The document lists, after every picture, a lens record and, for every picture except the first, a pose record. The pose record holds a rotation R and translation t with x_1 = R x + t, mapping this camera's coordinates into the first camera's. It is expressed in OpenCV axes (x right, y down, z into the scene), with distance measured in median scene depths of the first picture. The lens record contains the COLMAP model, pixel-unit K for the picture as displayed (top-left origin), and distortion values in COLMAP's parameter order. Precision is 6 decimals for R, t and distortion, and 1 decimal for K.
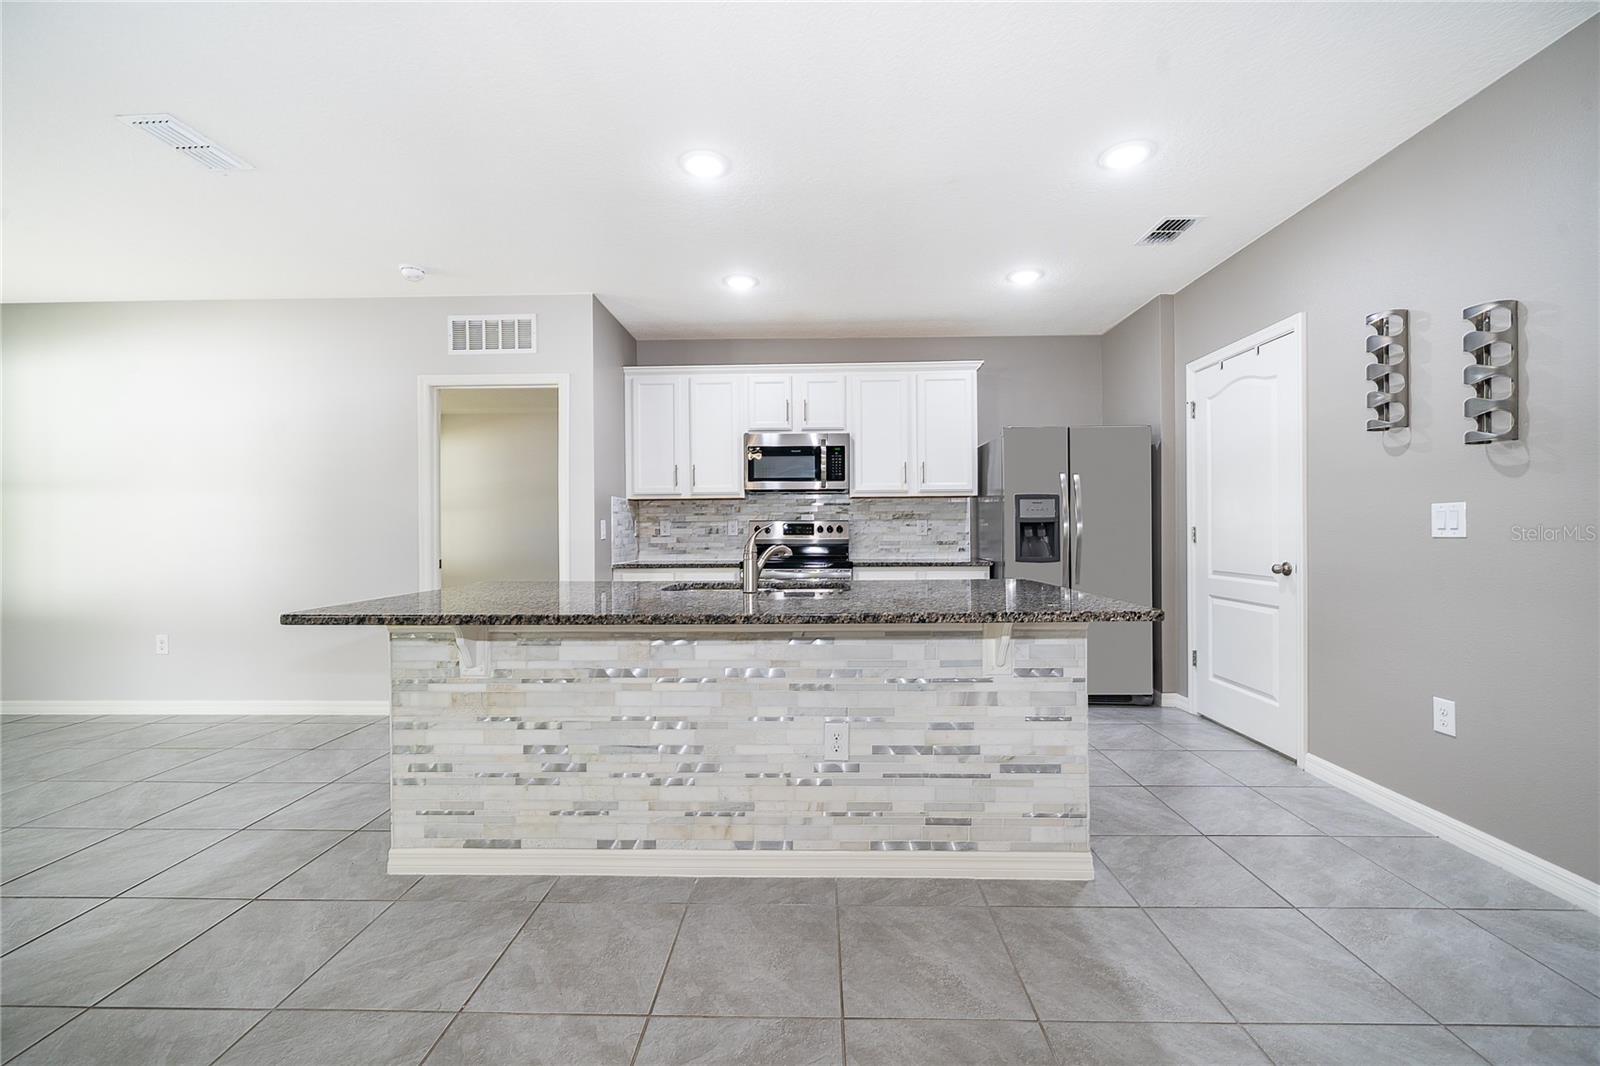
lens RADIAL K [[650.0, 0, 794.4], [0, 650.0, 528.8], [0, 0, 1]] dist [-0.003490, 0.000942]
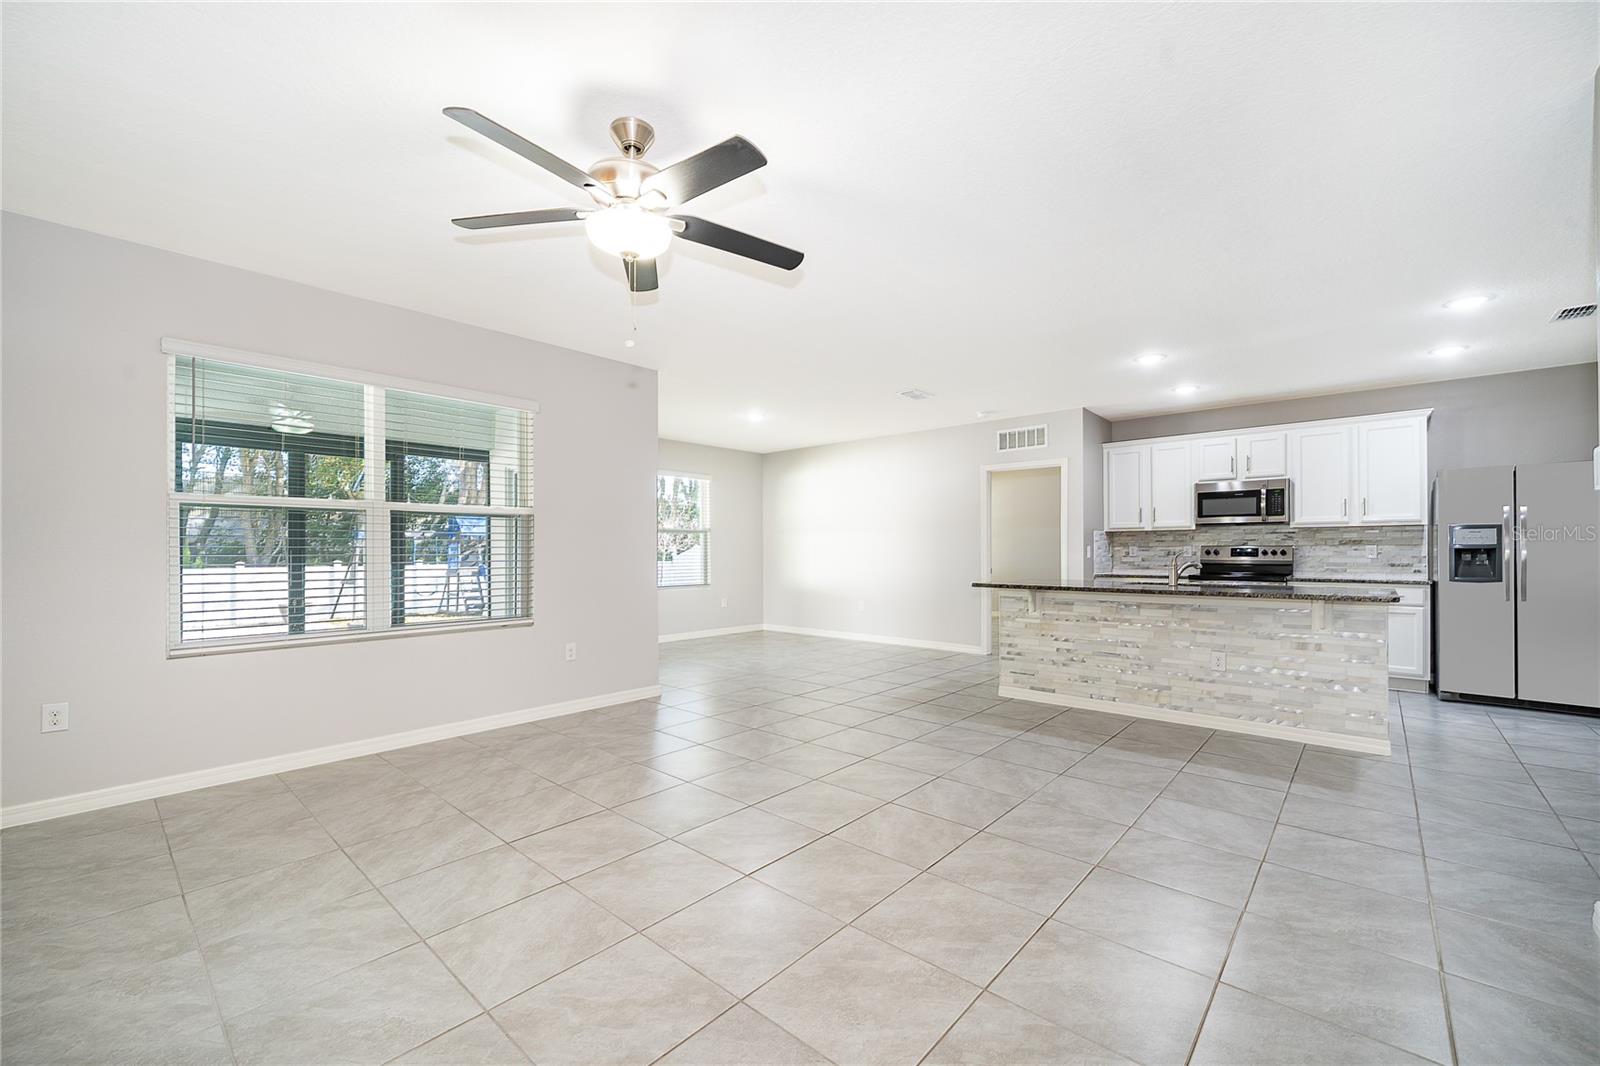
lens RADIAL K [[650.0, 0, 796.0], [0, 650.0, 552.3], [0, 0, 1]] dist [-0.003490, 0.000942]
pose [[0.769653, 0.006941, -0.638424, 0.172894], [-0.002578, 0.999967, 0.007764, -0.008760], [0.638457, -0.004330, 0.769645, -0.694602]]
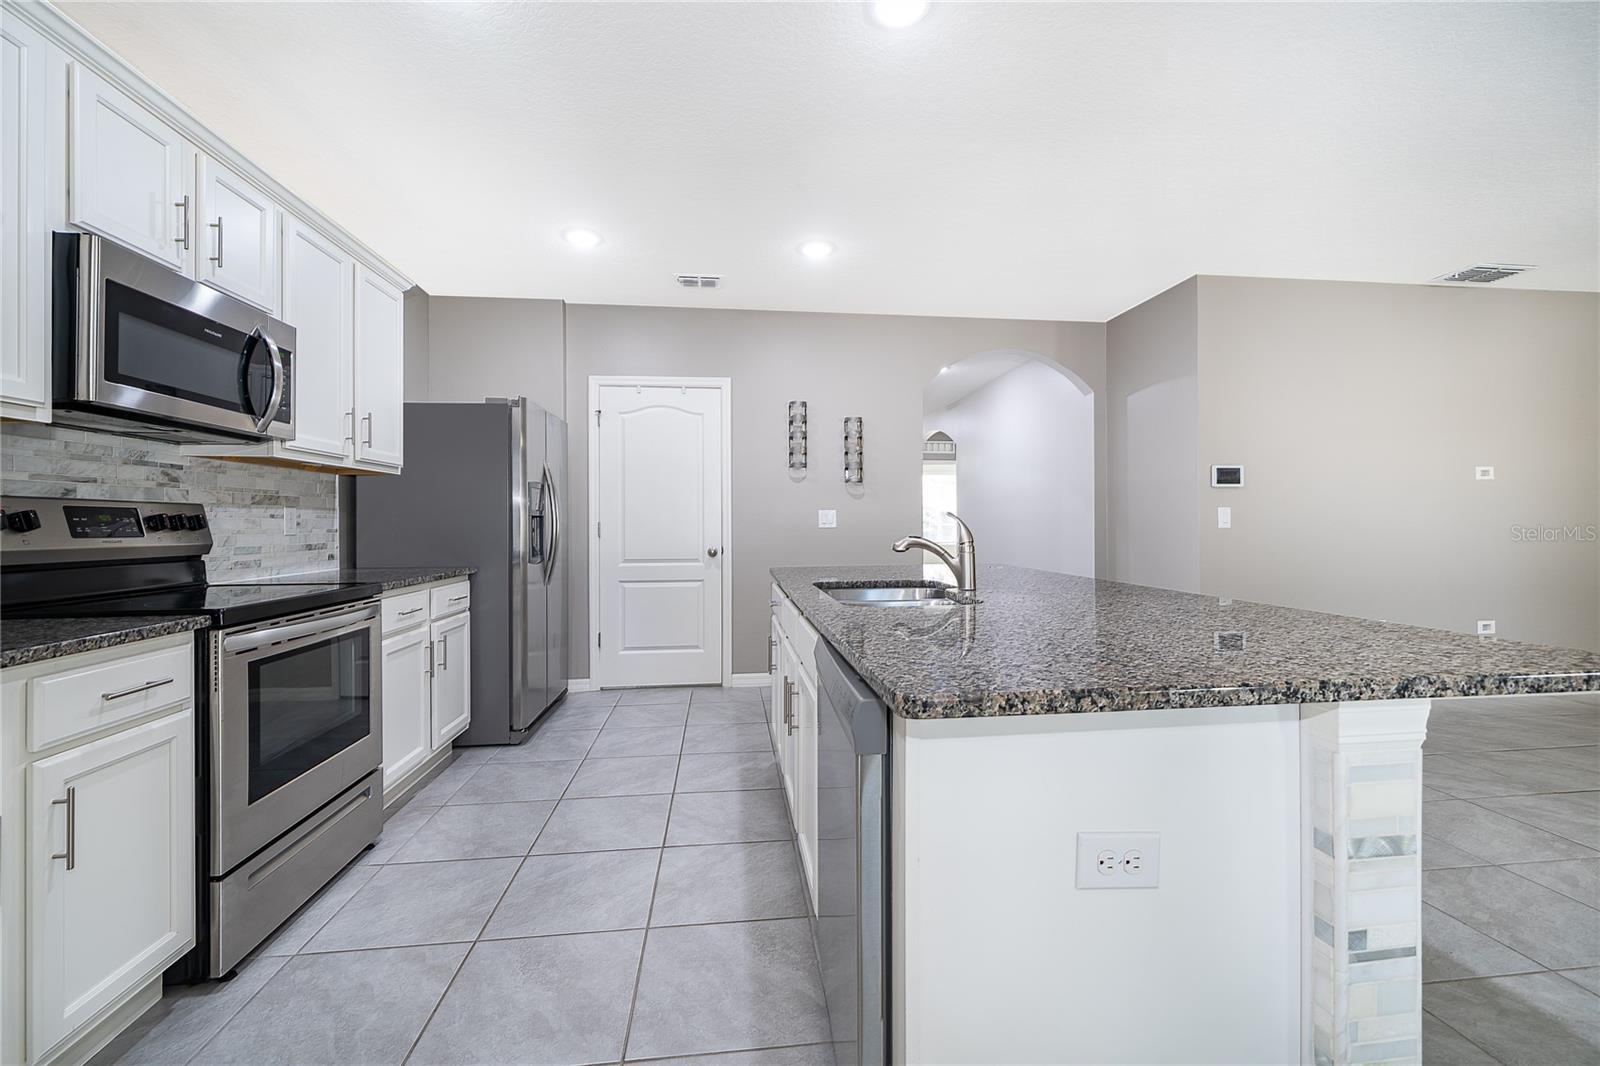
lens RADIAL K [[650.0, 0, 806.6], [0, 650.0, 521.3], [0, 0, 1]] dist [-0.003490, 0.000942]
pose [[-0.151093, 0.011739, 0.988450, -0.519034], [0.004509, 0.999927, -0.011186, 0.008466], [-0.988509, 0.002767, -0.151135, 0.766827]]
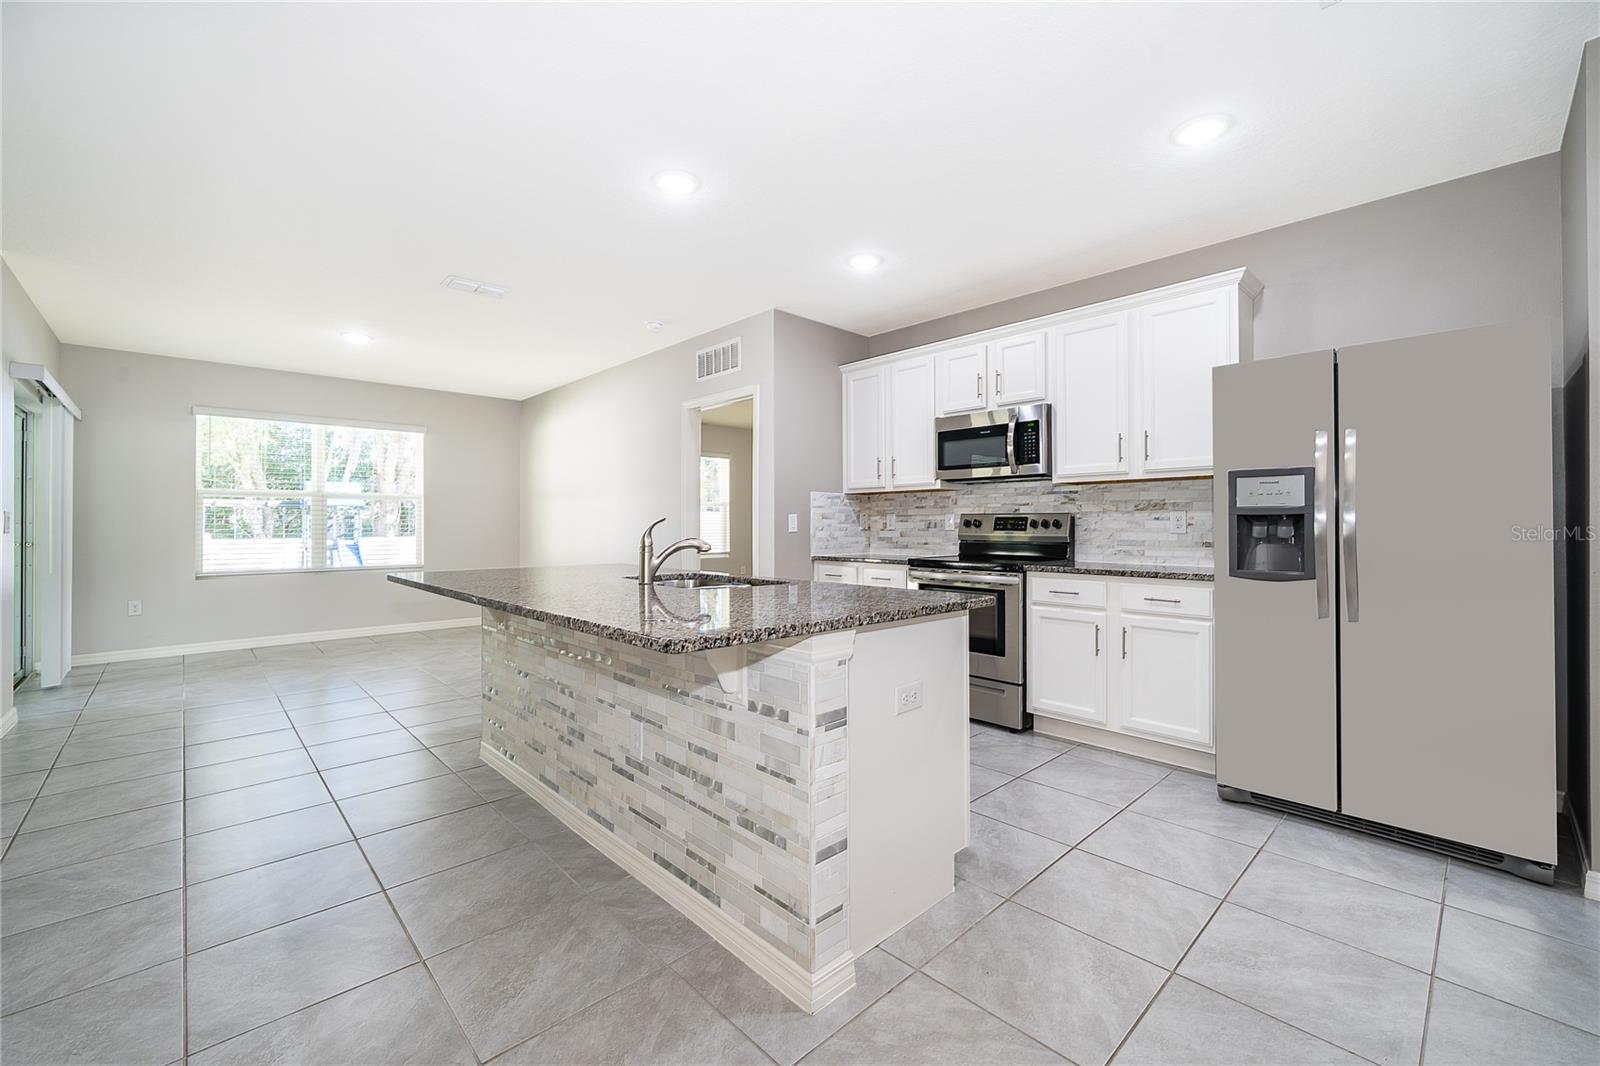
lens RADIAL K [[650.0, 0, 802.9], [0, 650.0, 527.3], [0, 0, 1]] dist [-0.003490, 0.000942]
pose [[0.710316, 0.007966, -0.703838, 0.485989], [-0.002169, 0.999956, 0.009128, -0.001845], [0.703880, -0.004957, 0.710302, 0.247493]]
